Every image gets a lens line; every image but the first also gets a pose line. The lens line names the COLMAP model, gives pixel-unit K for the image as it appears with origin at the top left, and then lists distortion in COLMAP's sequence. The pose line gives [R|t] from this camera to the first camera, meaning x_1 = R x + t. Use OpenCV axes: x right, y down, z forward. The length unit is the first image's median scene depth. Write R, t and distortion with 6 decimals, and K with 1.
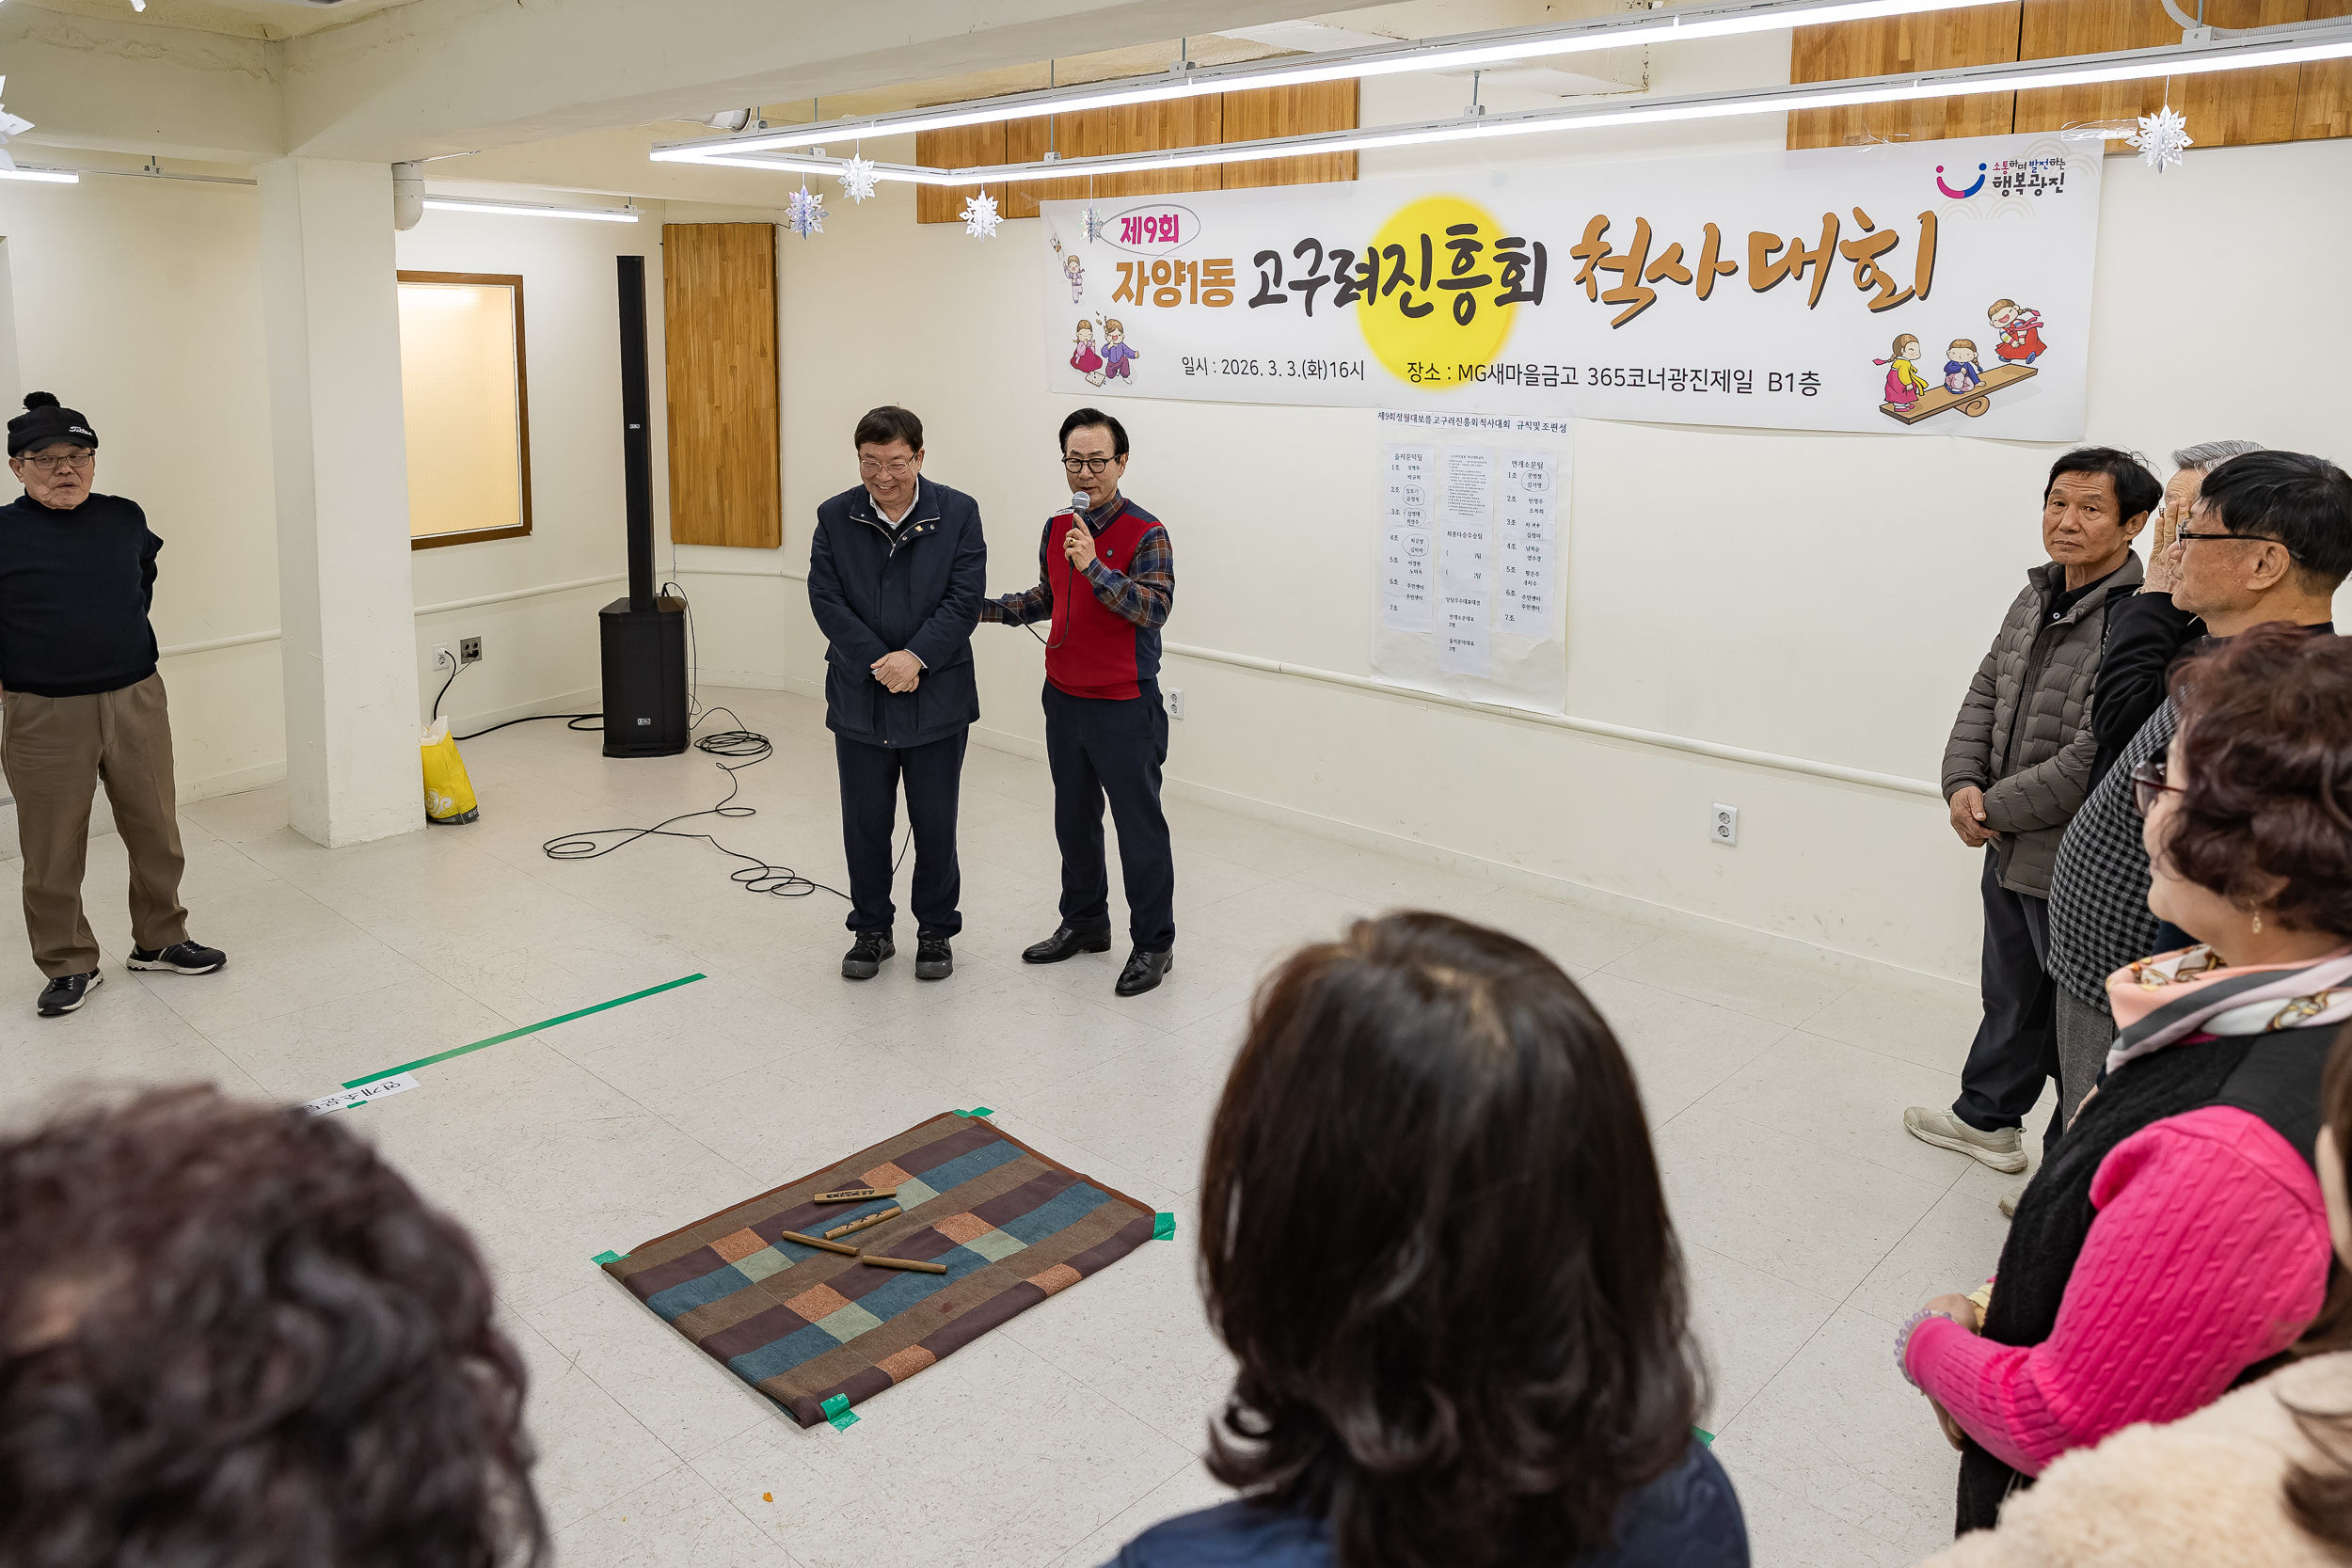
lens RADIAL K [[1633.4, 0, 1174.4], [0, 1633.4, 523.4], [0, 0, 1]] dist [-0.014996, 0.031067]
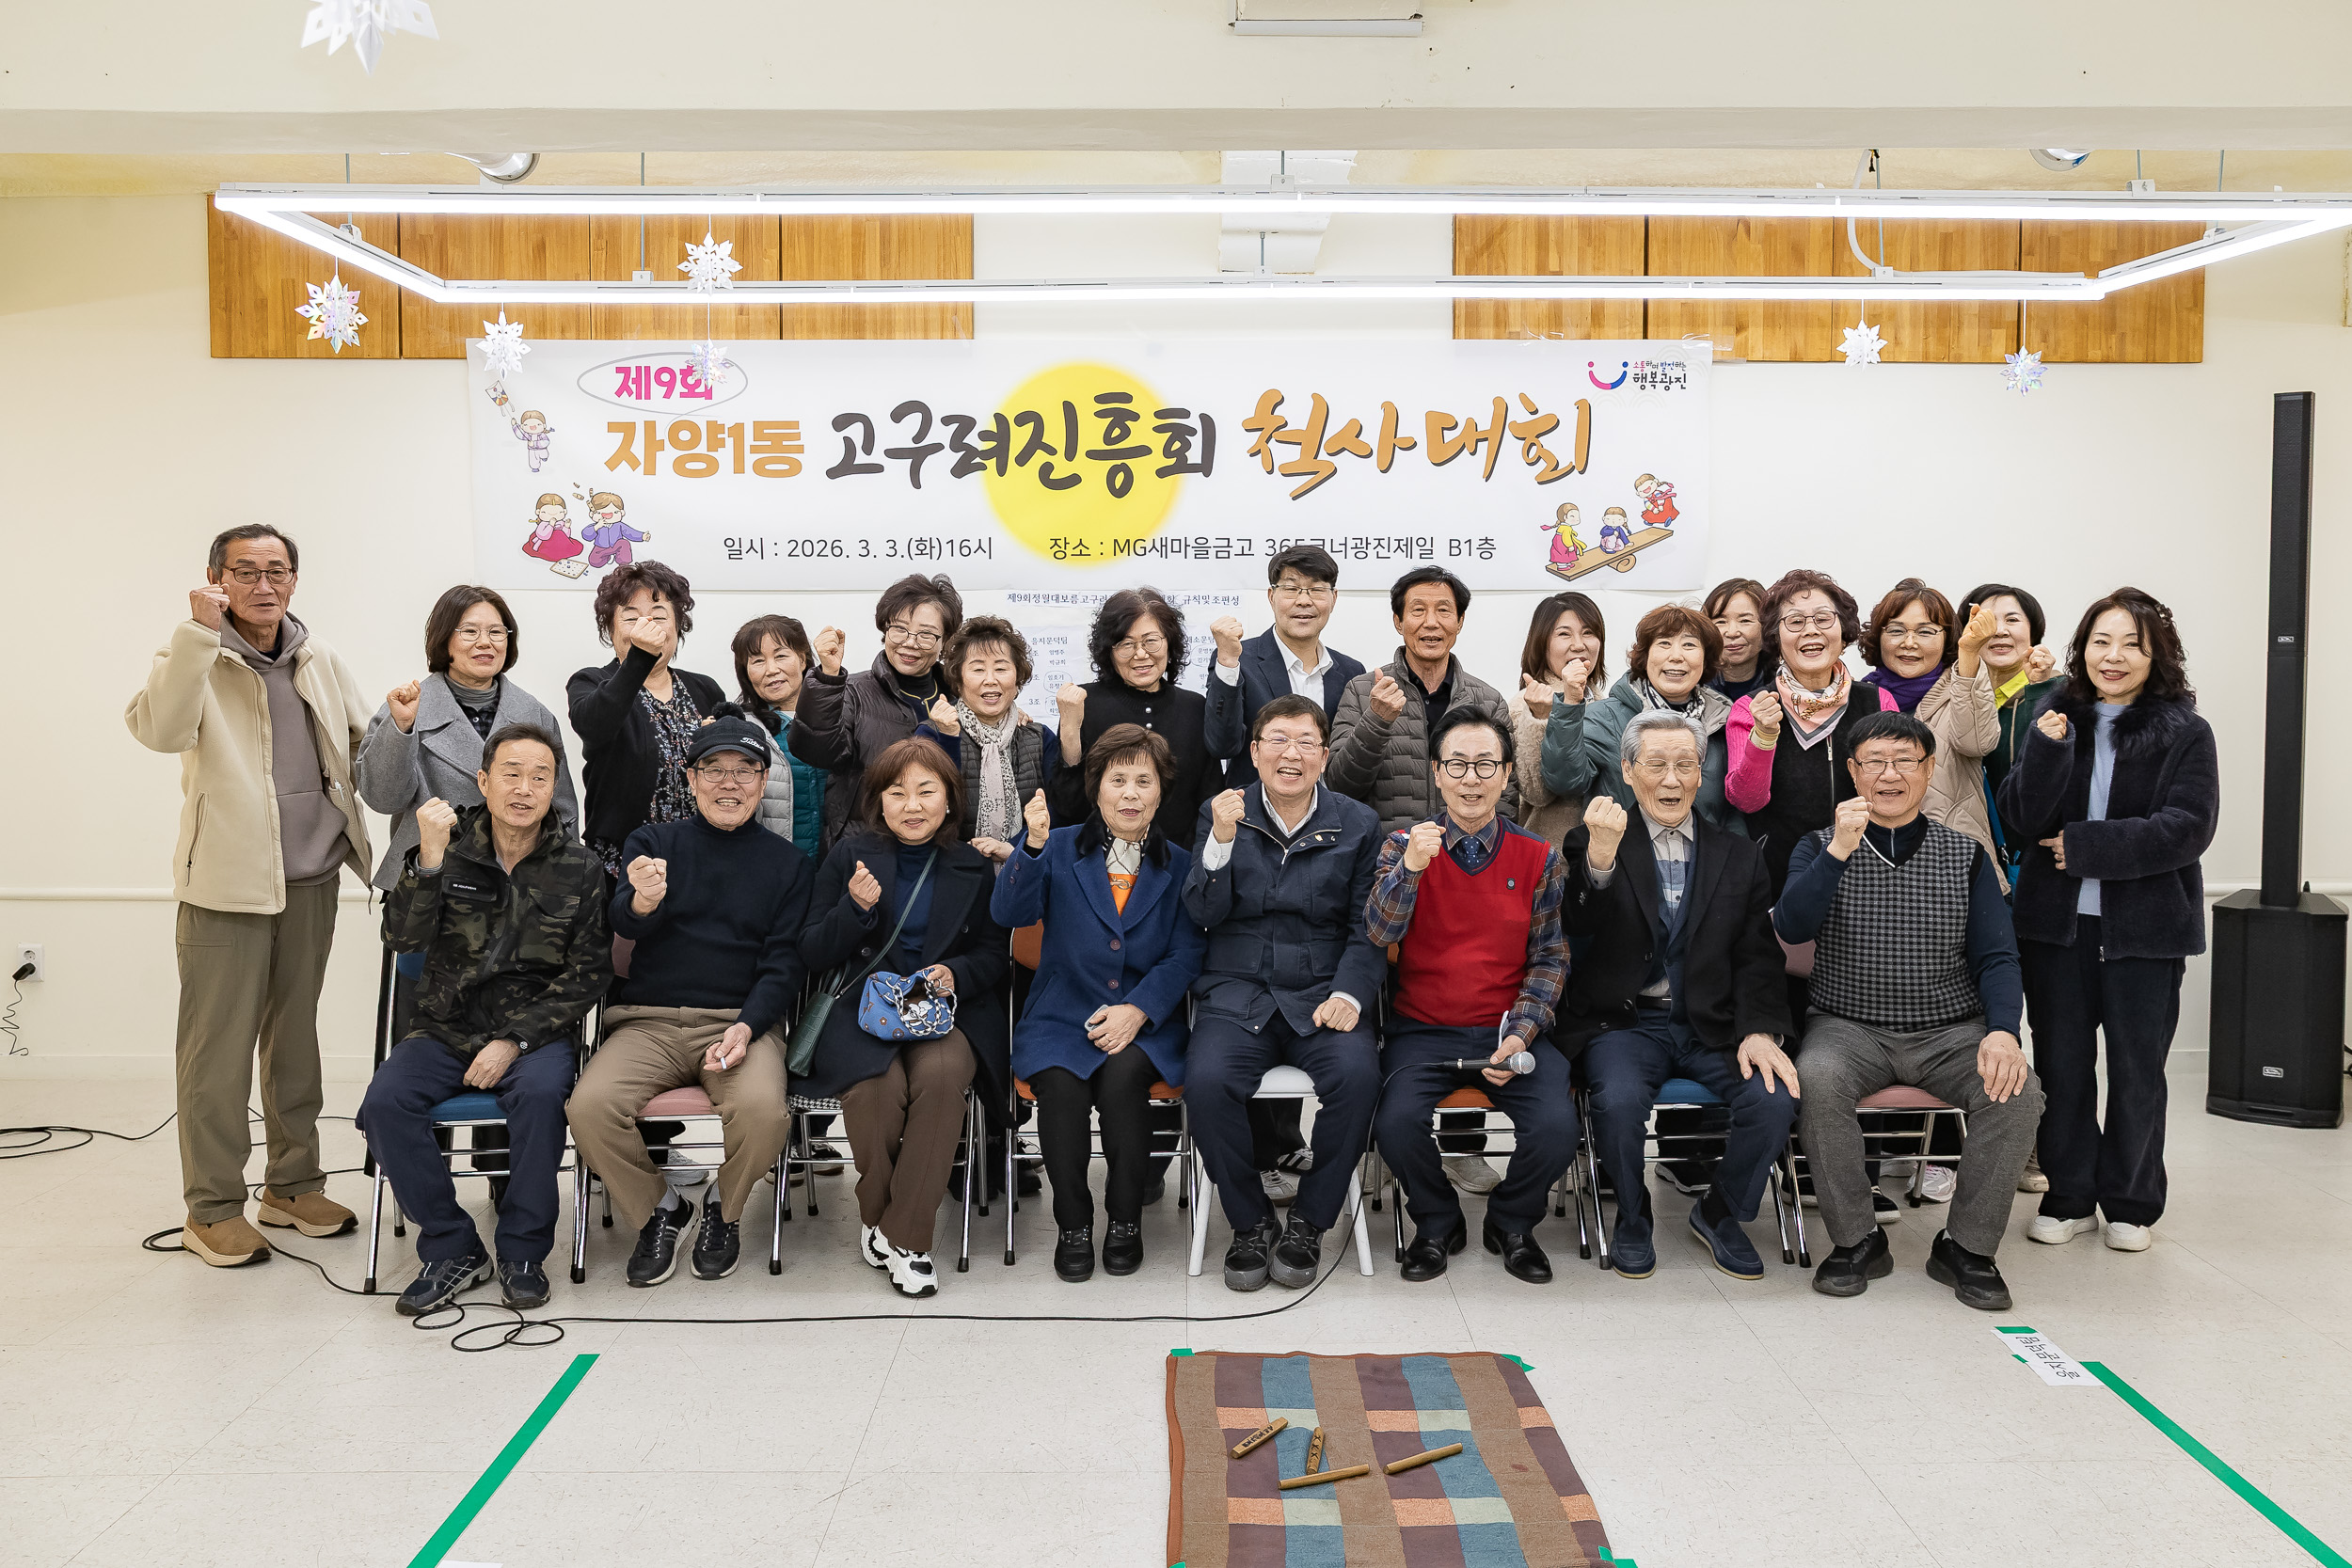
lens RADIAL K [[1869.6, 0, 1187.1], [0, 1869.6, 719.4], [0, 0, 1]] dist [-0.033073, 0.026519]
pose [[0.728265, -0.046108, 0.683743, -0.554976], [0.086570, 0.995931, -0.025047, 0.039399], [-0.679806, 0.077433, 0.729293, 0.186201]]
